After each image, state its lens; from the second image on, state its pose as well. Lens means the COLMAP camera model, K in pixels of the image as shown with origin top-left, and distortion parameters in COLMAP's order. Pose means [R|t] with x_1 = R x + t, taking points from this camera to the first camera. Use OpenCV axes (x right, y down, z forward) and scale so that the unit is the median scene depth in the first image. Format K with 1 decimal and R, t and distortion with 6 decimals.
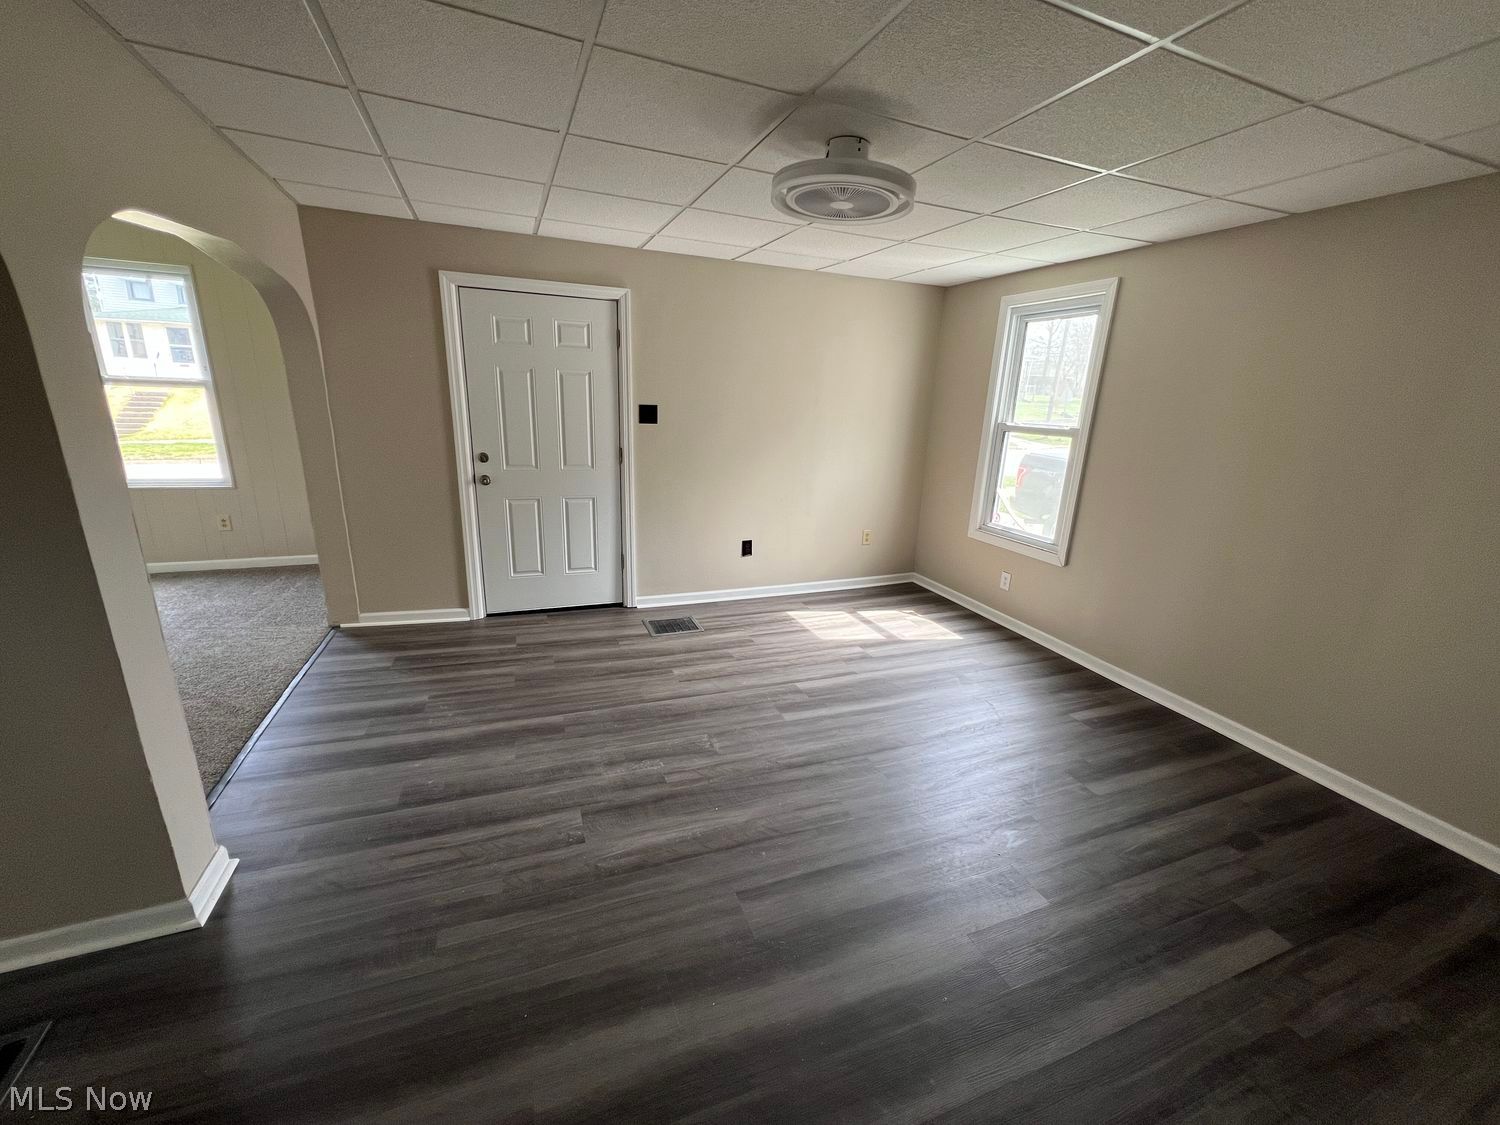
lens RADIAL K [[600.4, 0, 750.0], [0, 600.4, 562.5], [0, 0, 1]] dist [0.000460, 0.000038]
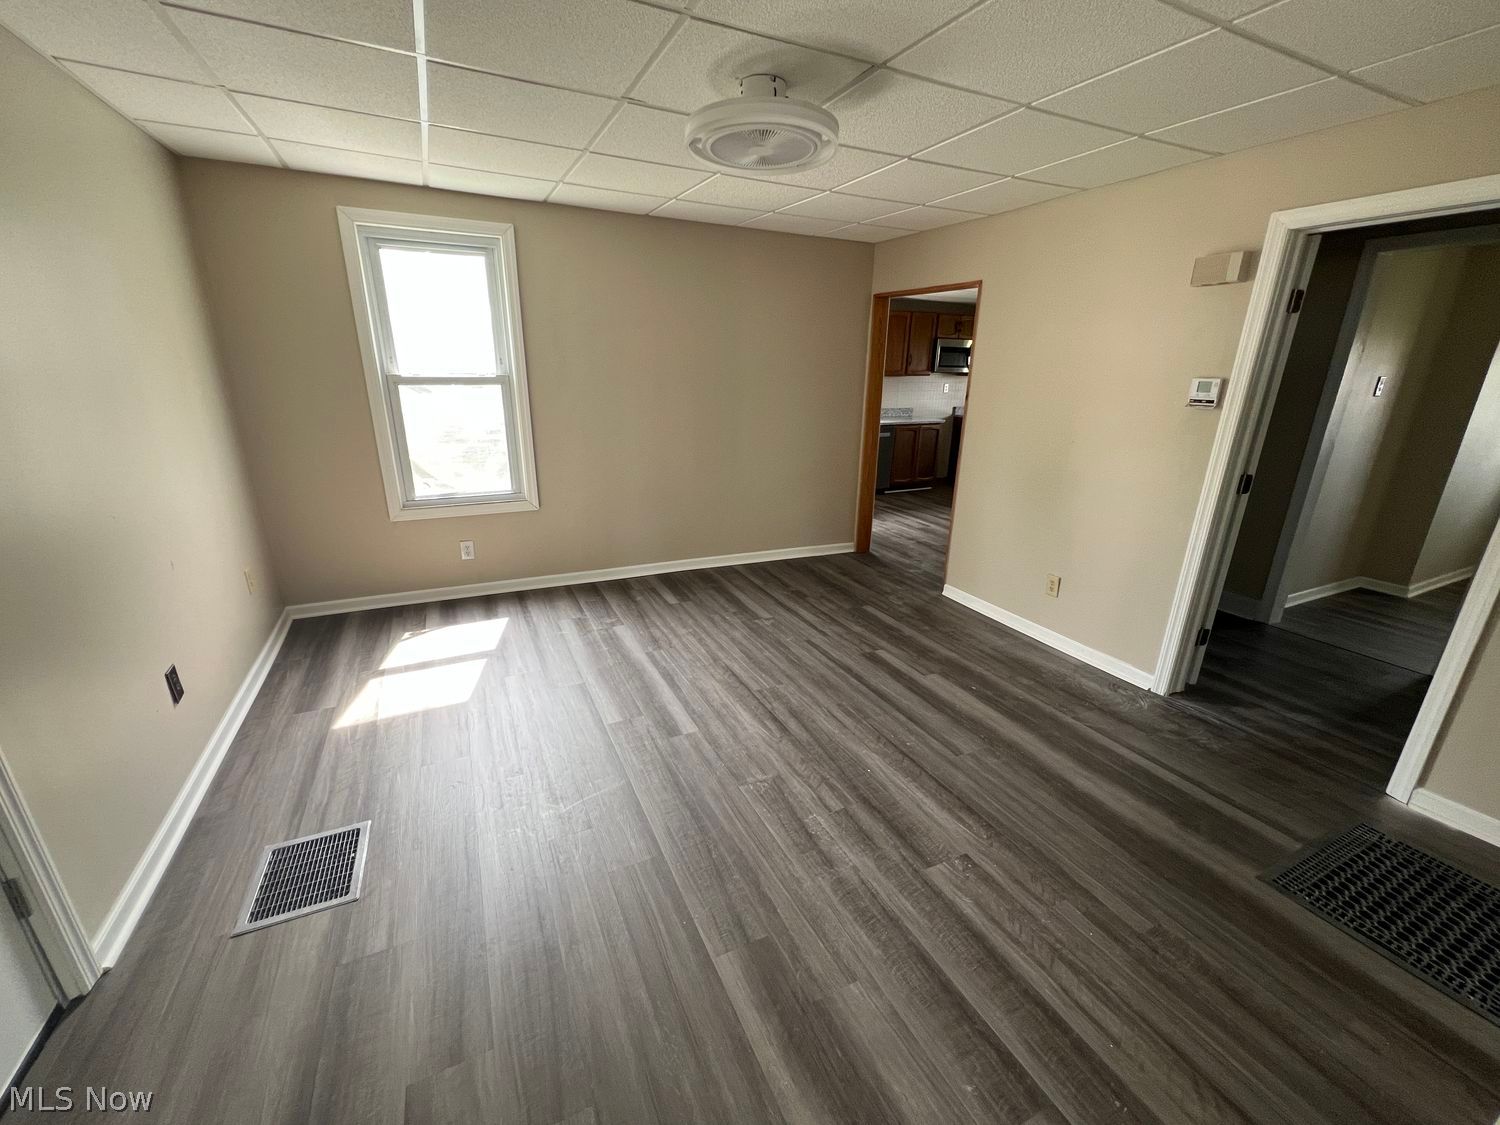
lens RADIAL K [[609.4, 0, 750.0], [0, 609.4, 562.5], [0, 0, 1]] dist [-0.000338, 0.000111]
pose [[-0.069953, -0.356071, 0.931837, -0.533054], [0.246087, 0.899096, 0.362034, -0.205059], [-0.966720, 0.254638, 0.024730, 0.644827]]
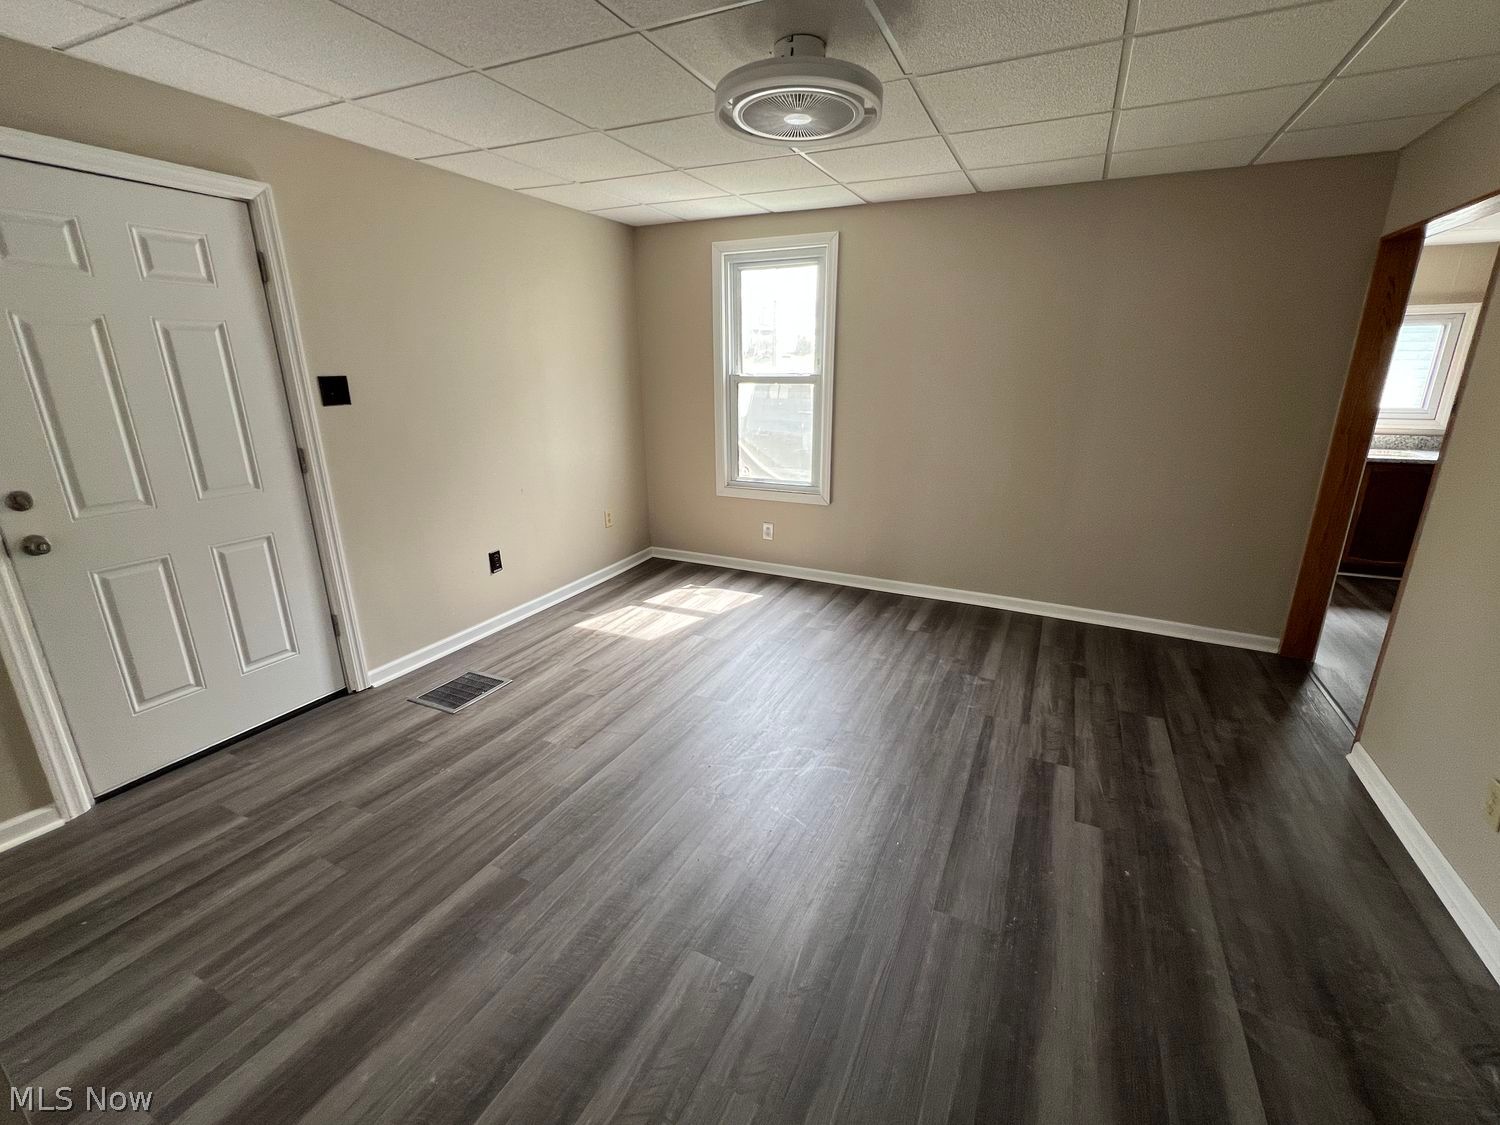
lens RADIAL K [[659.6, 0, 750.0], [0, 659.6, 562.5], [0, 0, 1]] dist [-0.001037, -0.000309]
pose [[0.731537, -0.237541, 0.639083, -0.360709], [0.215187, 0.969876, 0.114175, -0.058053], [-0.646952, 0.053999, 0.760616, 0.203215]]
